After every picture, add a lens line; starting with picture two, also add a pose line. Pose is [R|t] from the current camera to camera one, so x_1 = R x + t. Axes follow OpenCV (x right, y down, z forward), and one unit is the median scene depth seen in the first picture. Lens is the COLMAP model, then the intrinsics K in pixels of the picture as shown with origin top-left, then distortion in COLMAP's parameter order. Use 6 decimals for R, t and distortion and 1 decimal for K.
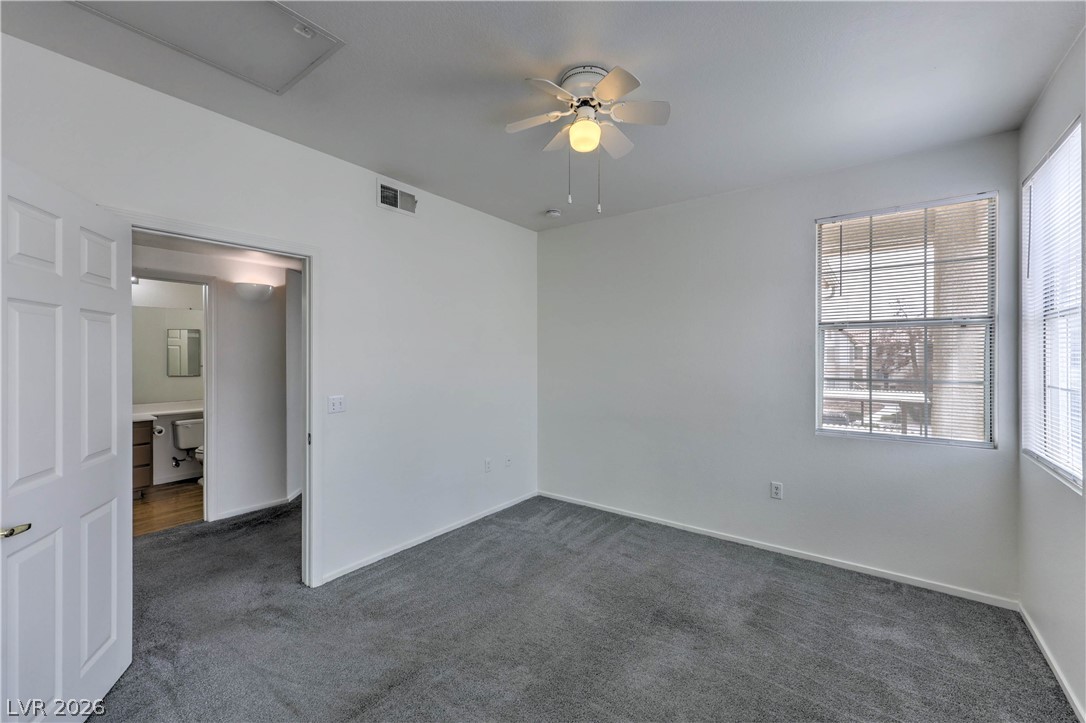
lens RADIAL K [[443.0, 0, 549.3], [0, 443.0, 369.3], [0, 0, 1]] dist [0.001309, 0.000139]
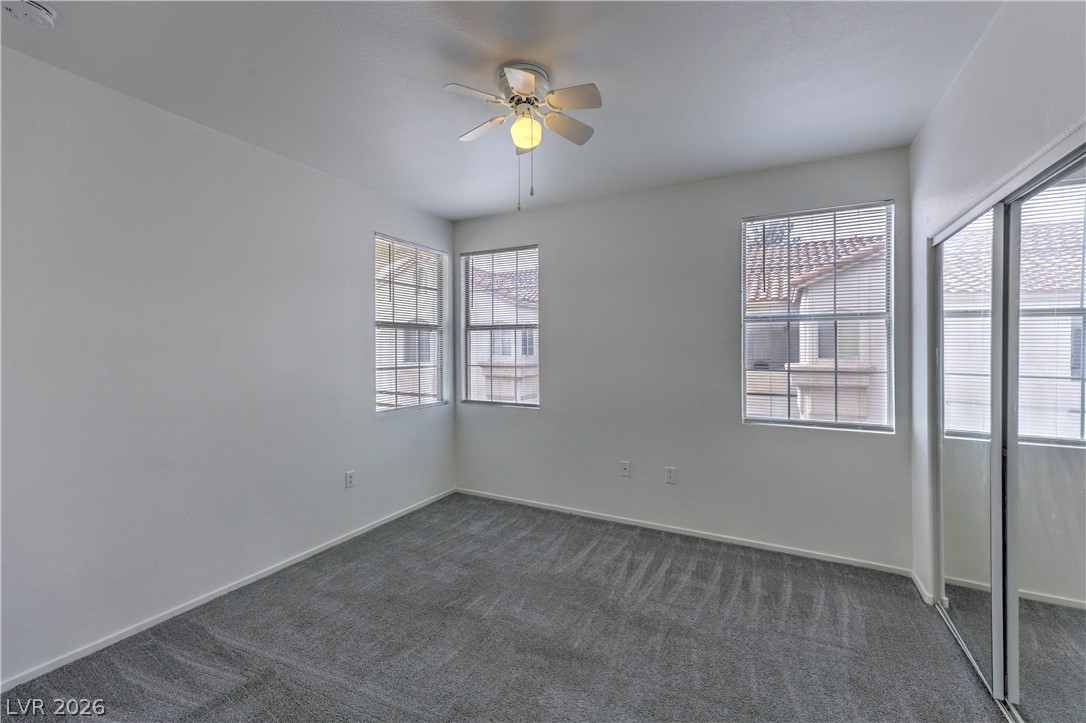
lens RADIAL K [[447.5, 0, 547.9], [0, 447.5, 365.1], [0, 0, 1]] dist [0.003335, 0.000463]
pose [[-0.172588, -0.032027, 0.984473, -0.626054], [0.033349, 0.998708, 0.038337, -0.019199], [-0.984429, 0.039448, -0.171297, 0.753202]]
